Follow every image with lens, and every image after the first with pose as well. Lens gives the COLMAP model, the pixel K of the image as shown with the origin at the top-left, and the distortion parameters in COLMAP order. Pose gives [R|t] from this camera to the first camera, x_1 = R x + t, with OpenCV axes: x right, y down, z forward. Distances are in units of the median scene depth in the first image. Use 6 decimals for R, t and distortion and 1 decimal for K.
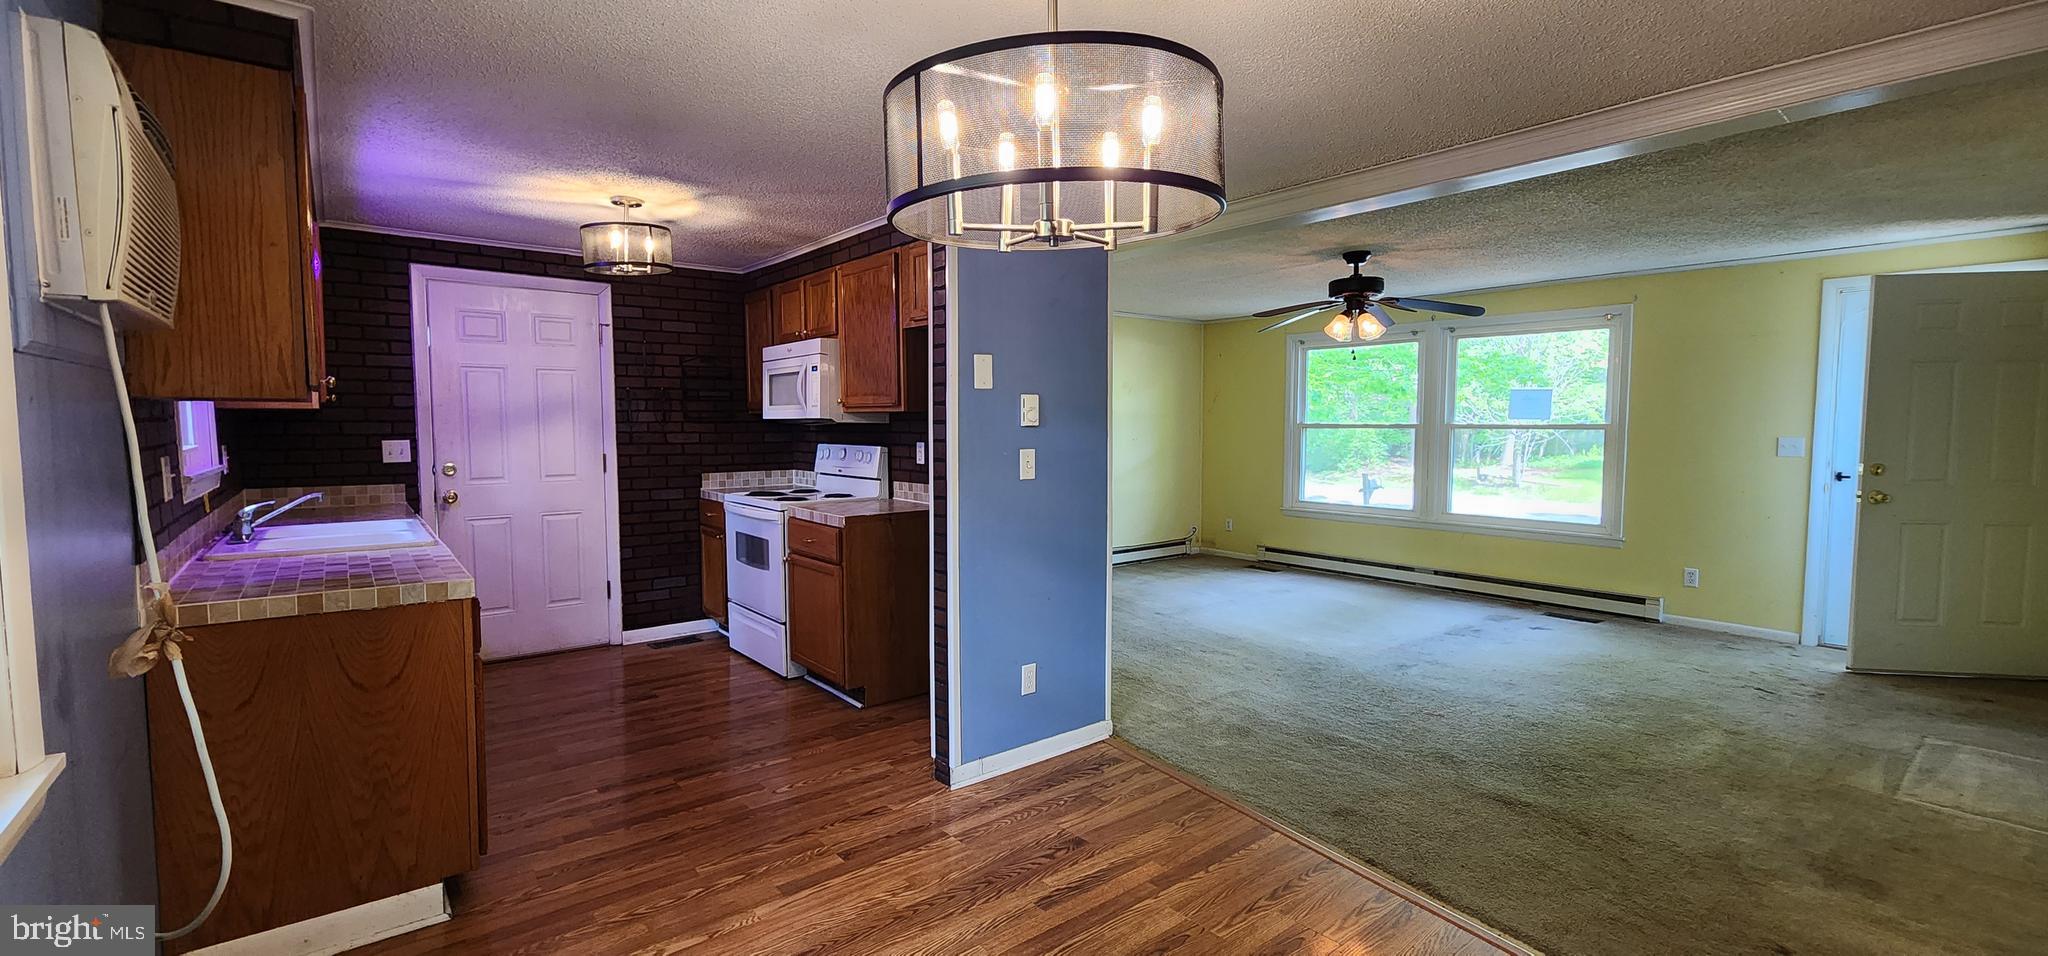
lens RADIAL K [[837.9, 0, 1024.0], [0, 837.9, 478.0], [0, 0, 1]] dist [0.002432, -0.002975]
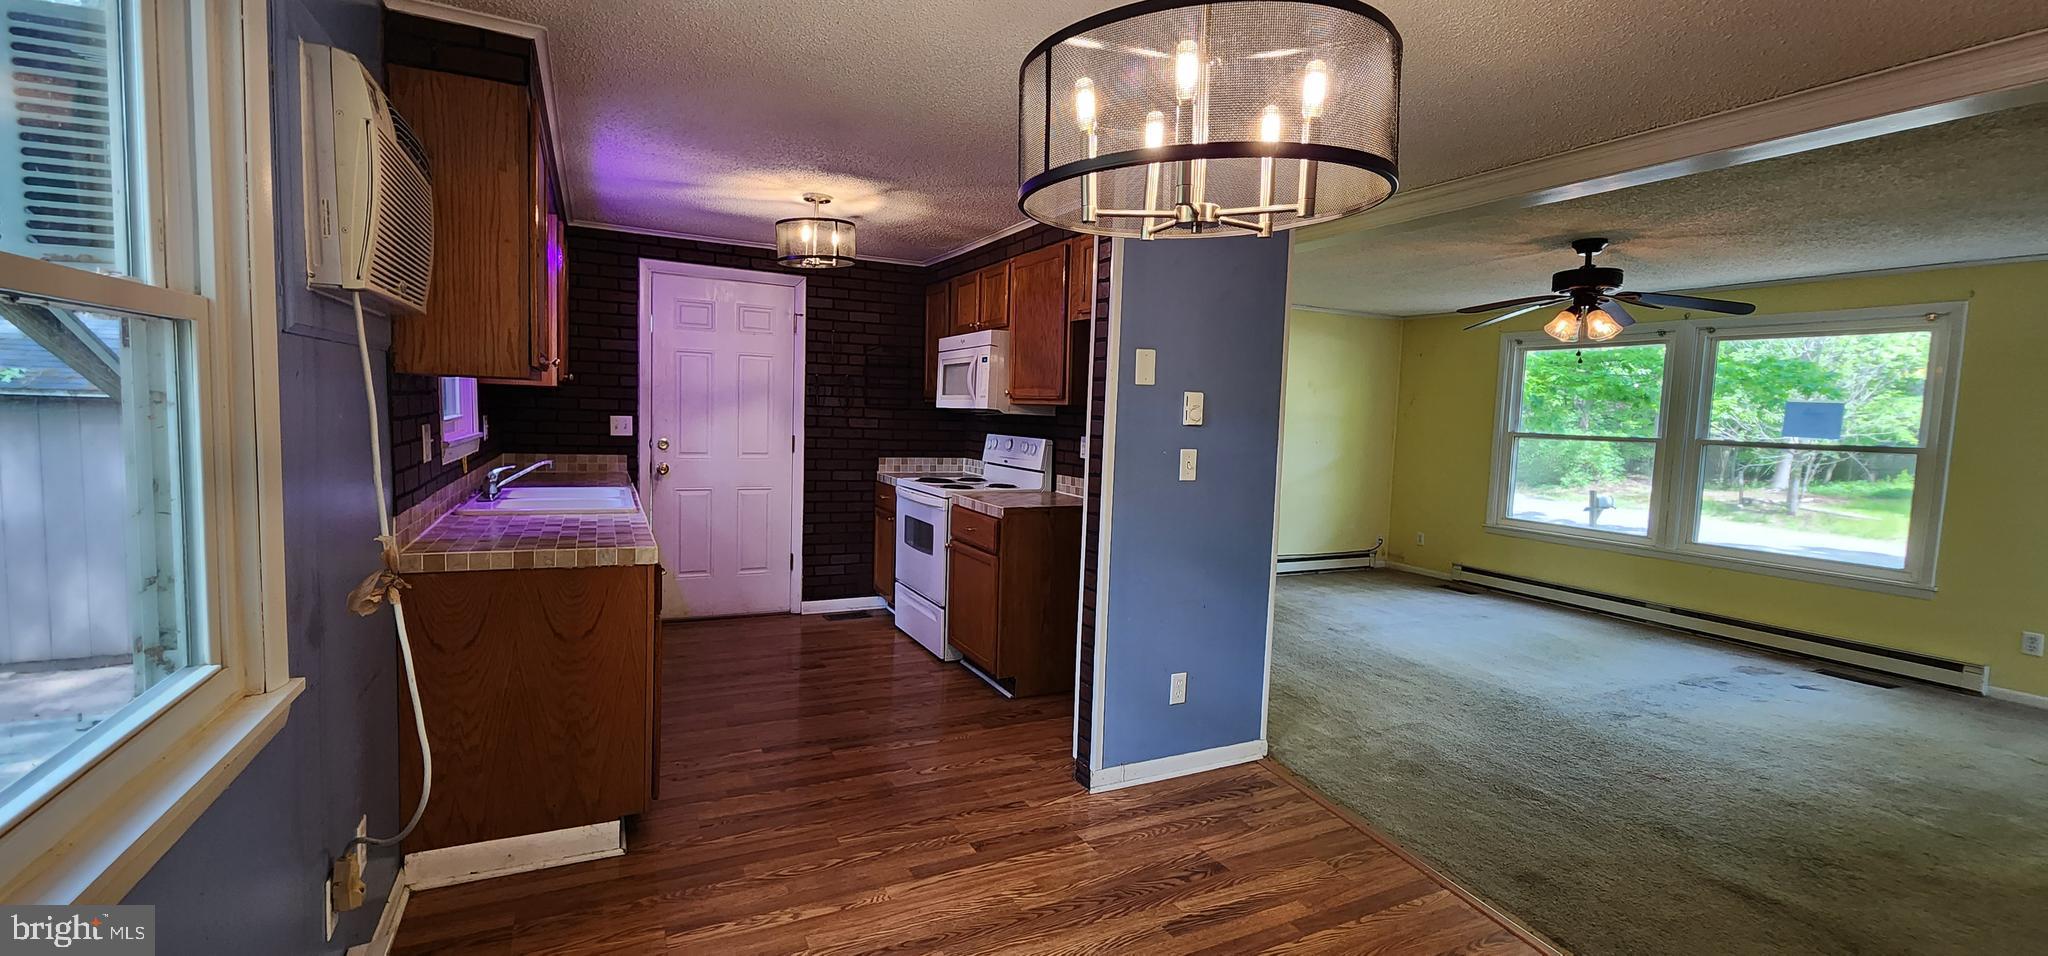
lens RADIAL K [[834.7, 0, 1024.0], [0, 834.7, 478.0], [0, 0, 1]] dist [0.002613, -0.002695]
pose [[0.976013, 0.051055, -0.211641, 0.023439], [-0.049196, 0.998690, 0.014044, -0.005512], [0.212081, -0.003295, 0.977247, 0.028359]]
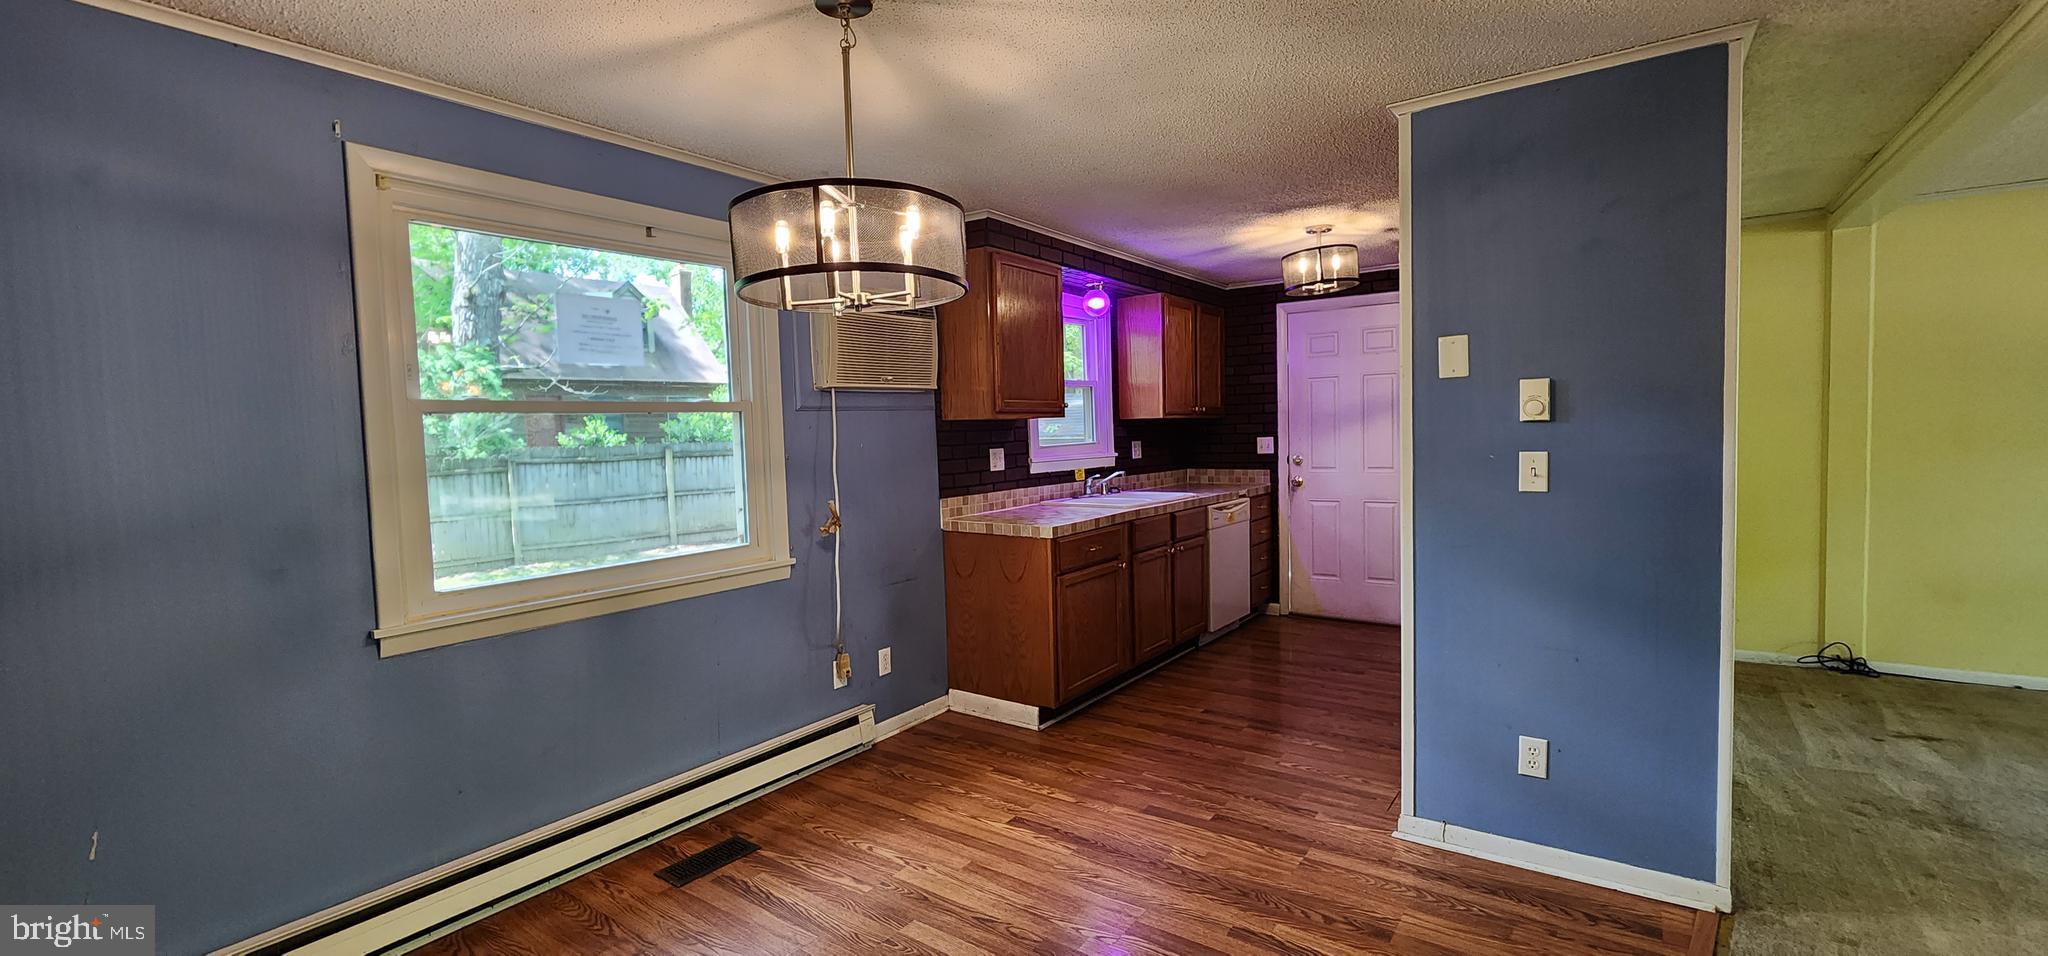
lens RADIAL K [[837.9, 0, 1024.0], [0, 837.9, 478.0], [0, 0, 1]] dist [0.002432, -0.002975]
pose [[0.266083, 0.045696, -0.962867, 0.598474], [-0.034001, 0.998699, 0.038000, -0.023203], [0.963350, 0.022627, 0.267290, 0.353787]]
